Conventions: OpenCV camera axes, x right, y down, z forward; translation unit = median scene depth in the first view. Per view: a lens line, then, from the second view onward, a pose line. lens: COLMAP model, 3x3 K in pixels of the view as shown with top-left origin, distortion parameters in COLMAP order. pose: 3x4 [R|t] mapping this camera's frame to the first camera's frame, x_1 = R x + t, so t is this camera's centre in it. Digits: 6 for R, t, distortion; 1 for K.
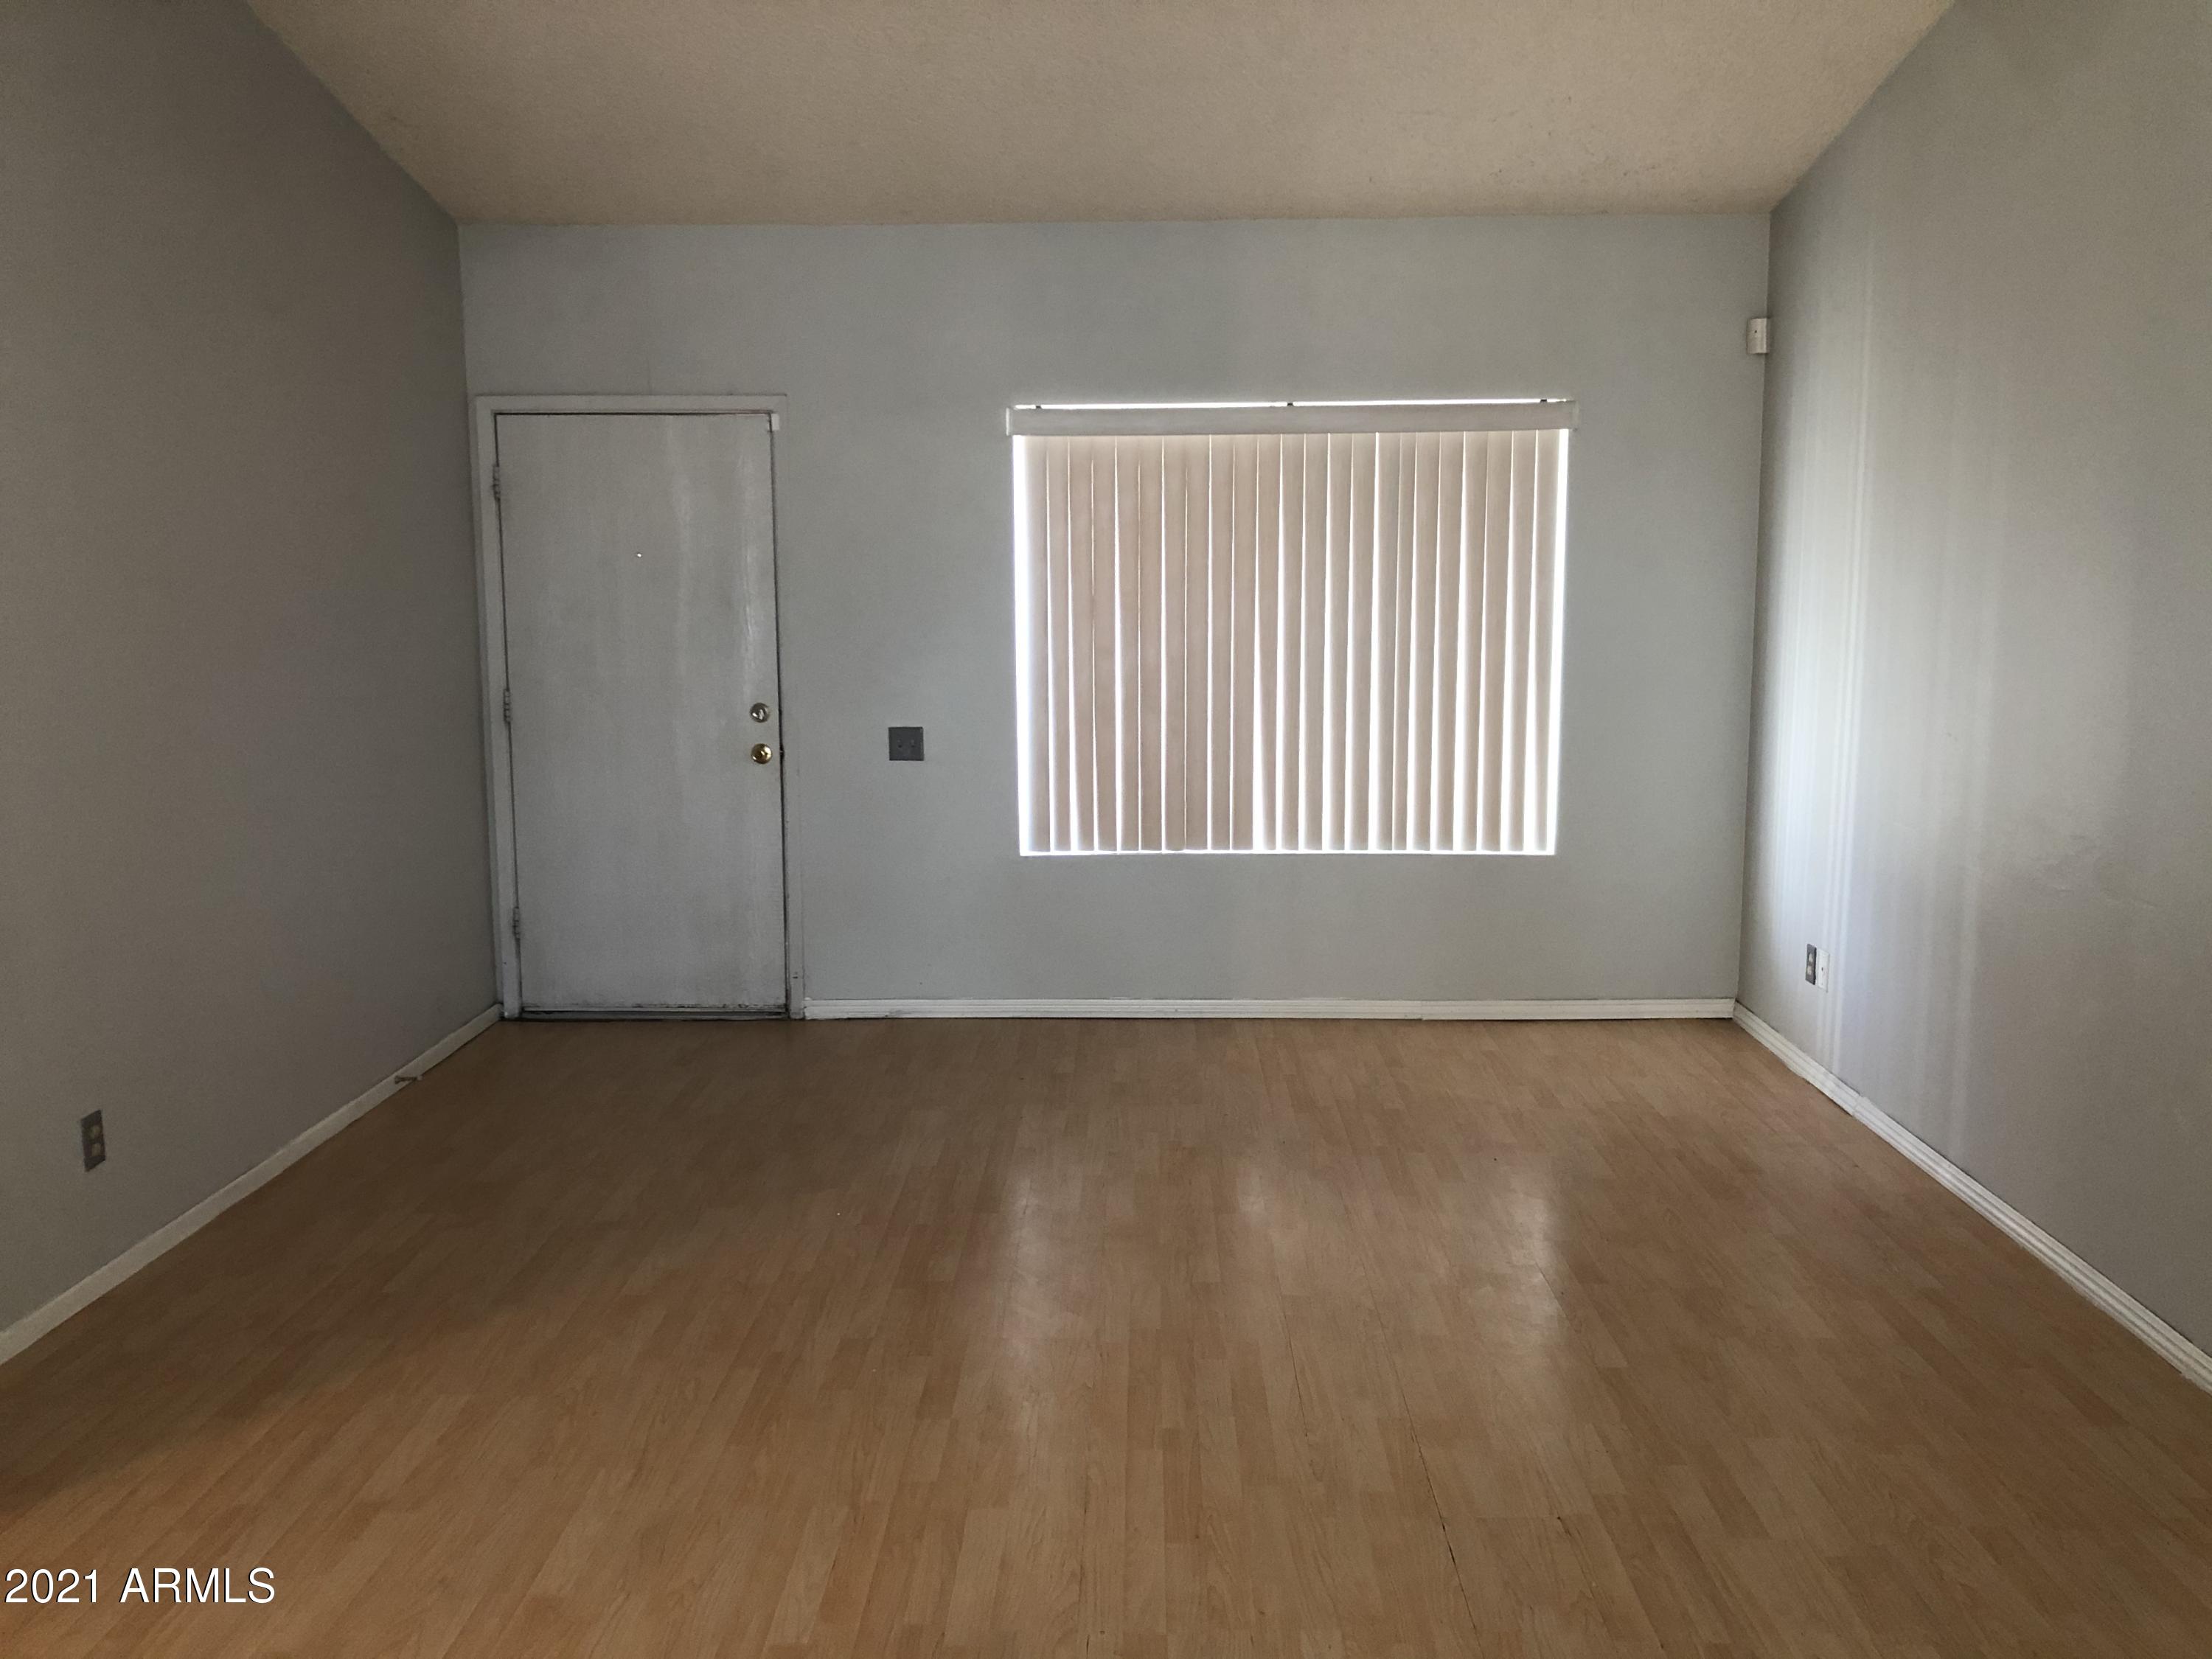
lens RADIAL K [[1829.9, 0, 1099.6], [0, 1829.9, 828.9], [0, 0, 1]] dist [0.051217, -0.056560]
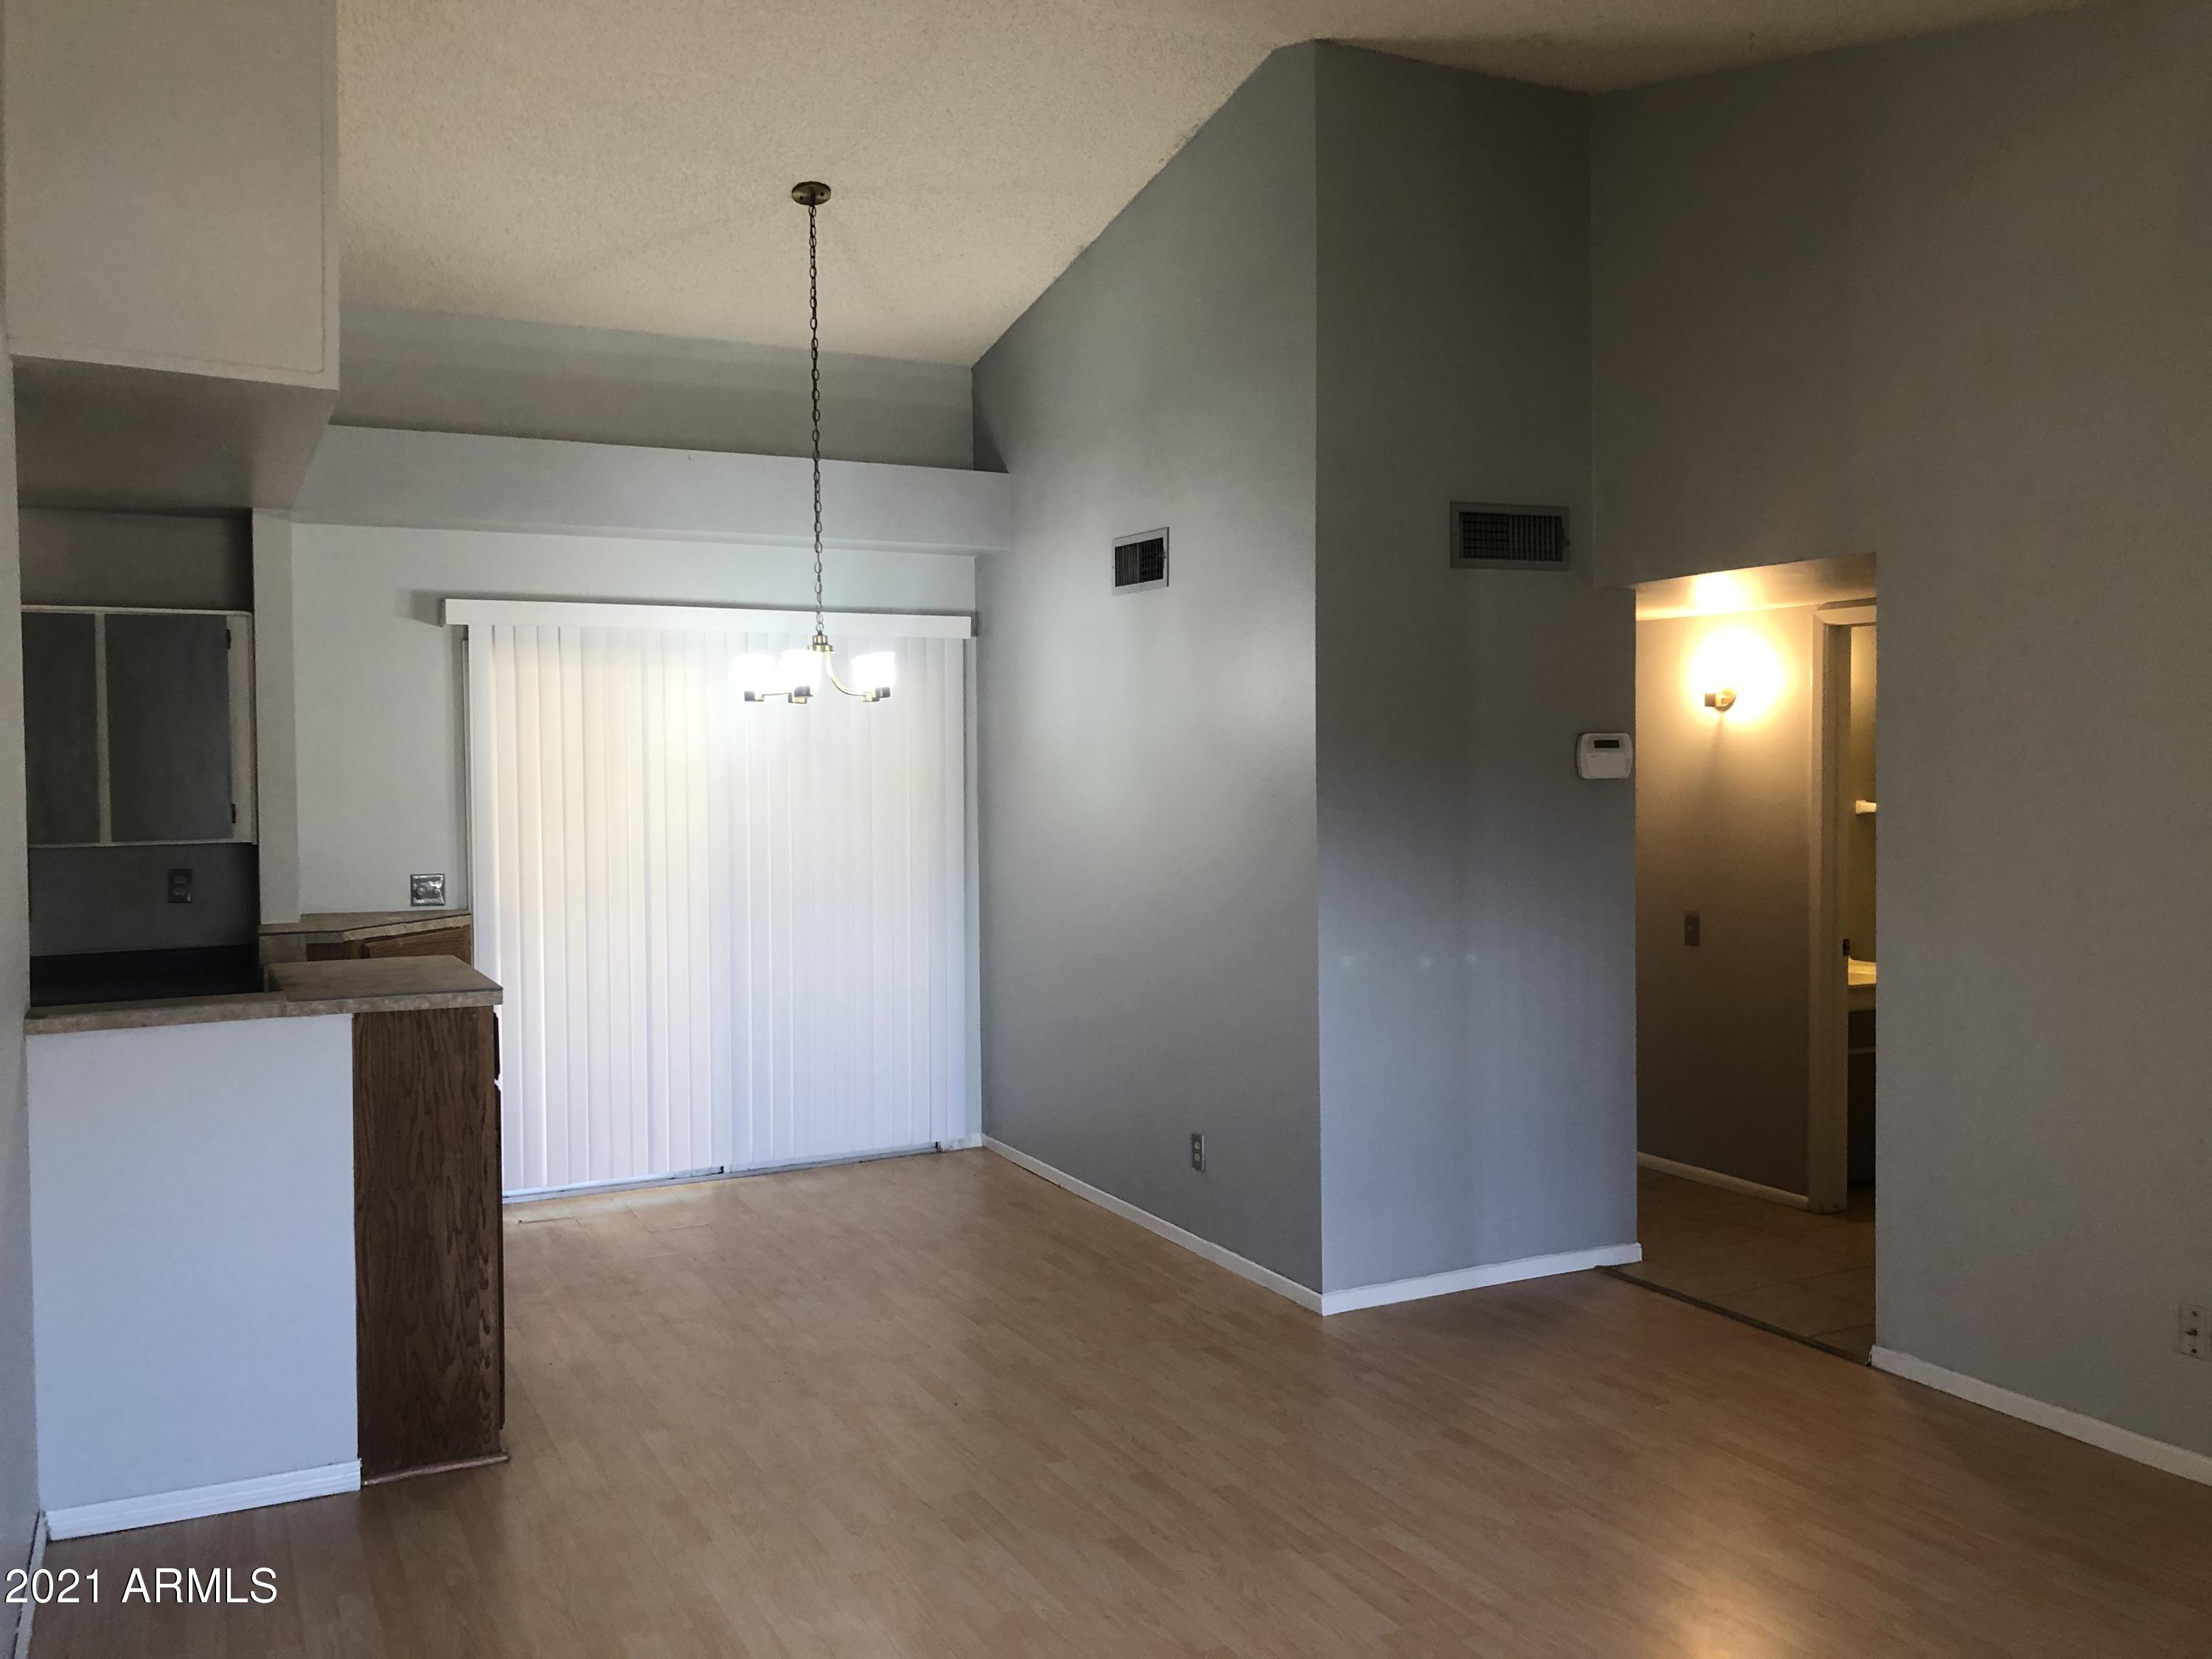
lens RADIAL K [[1829.9, 0, 1118.0], [0, 1829.9, 819.9], [0, 0, 1]] dist [0.051217, -0.056560]
pose [[-0.875280, 0.025086, -0.482965, 0.317801], [-0.063101, 0.984193, 0.165479, -0.150900], [0.479481, 0.175316, -0.859862, 0.934474]]
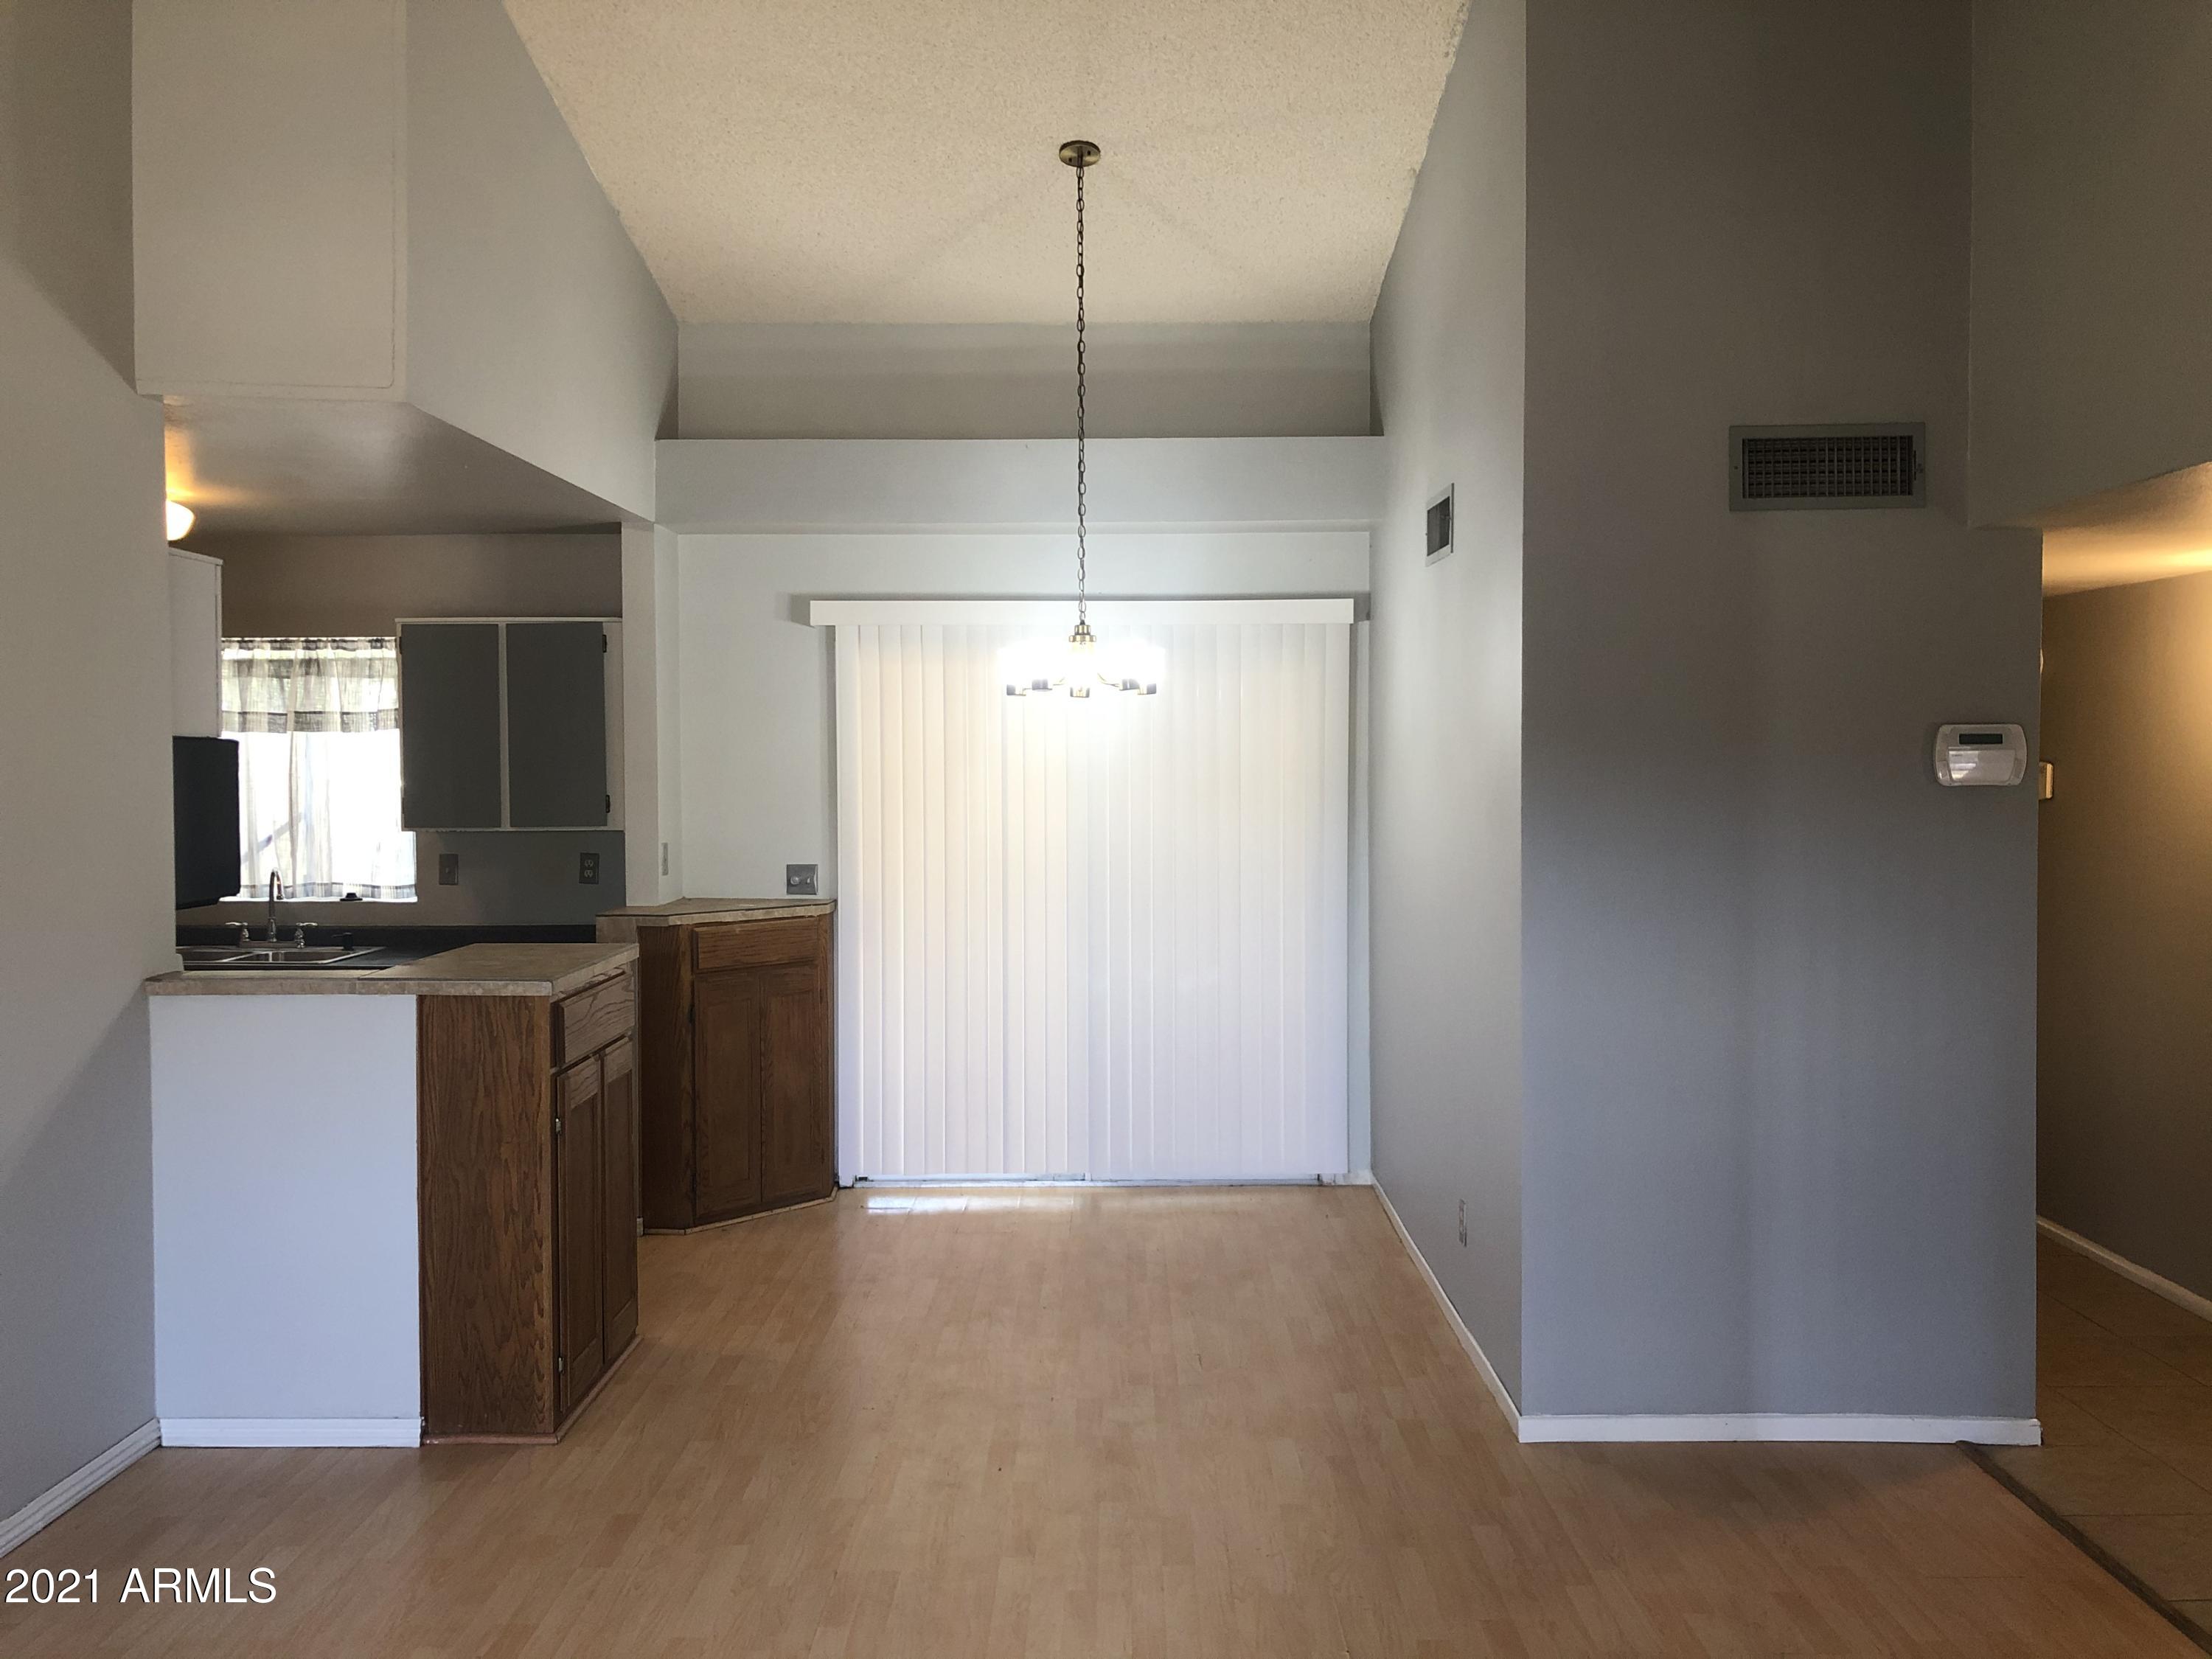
lens RADIAL K [[1829.9, 0, 1121.6], [0, 1829.9, 829.2], [0, 0, 1]] dist [0.051217, -0.056560]
pose [[-0.999739, 0.005653, -0.022148, -0.025347], [0.001423, 0.982445, 0.186549, -0.146472], [0.022814, 0.186468, -0.982196, 0.923292]]
